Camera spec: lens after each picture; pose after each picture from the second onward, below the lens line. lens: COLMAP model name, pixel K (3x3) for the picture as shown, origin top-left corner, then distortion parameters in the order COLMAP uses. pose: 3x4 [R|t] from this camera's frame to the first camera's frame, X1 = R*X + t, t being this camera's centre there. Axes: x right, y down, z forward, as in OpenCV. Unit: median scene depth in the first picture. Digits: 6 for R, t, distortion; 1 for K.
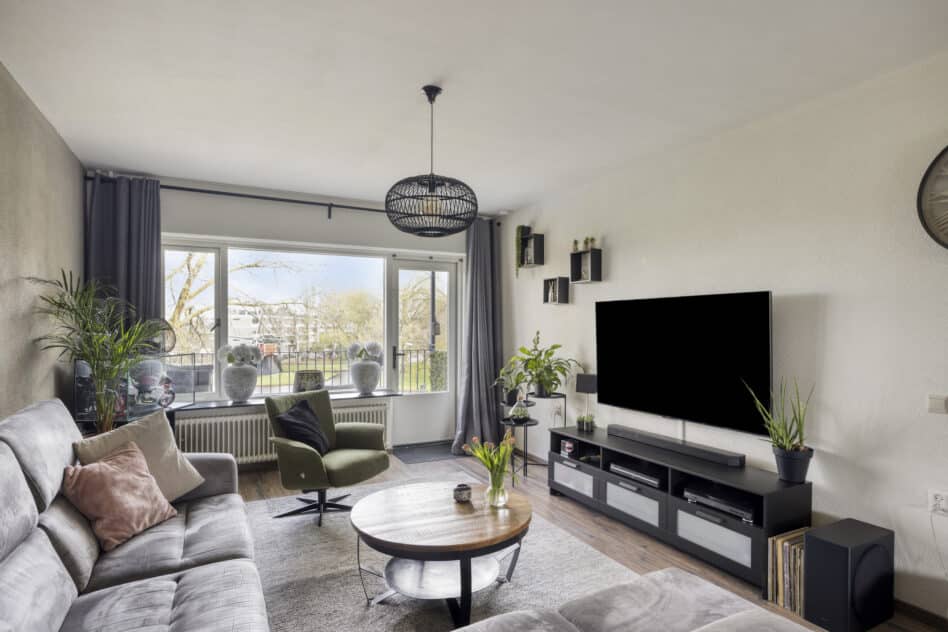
lens RADIAL K [[511.4, 0, 467.4], [0, 511.4, 331.5], [0, 0, 1]] dist [-0.001213, -0.000090]
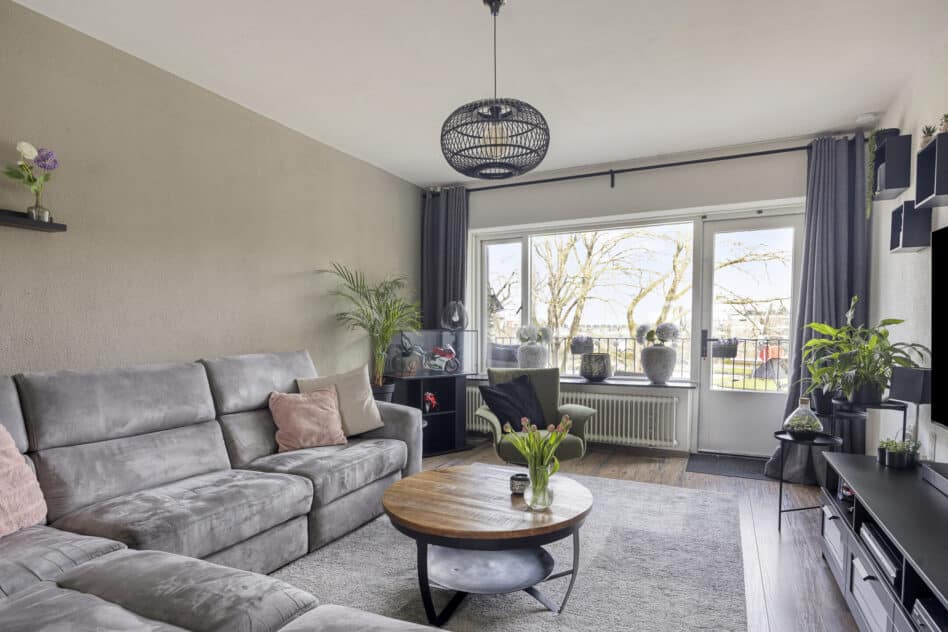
lens RADIAL K [[511.4, 0, 482.8], [0, 511.4, 359.7], [0, 0, 1]] dist [-0.001213, -0.000090]
pose [[0.611426, 0.043881, -0.790084, 0.348909], [-0.003145, 0.998588, 0.053027, 0.042332], [0.791295, -0.029938, 0.610701, 0.268049]]
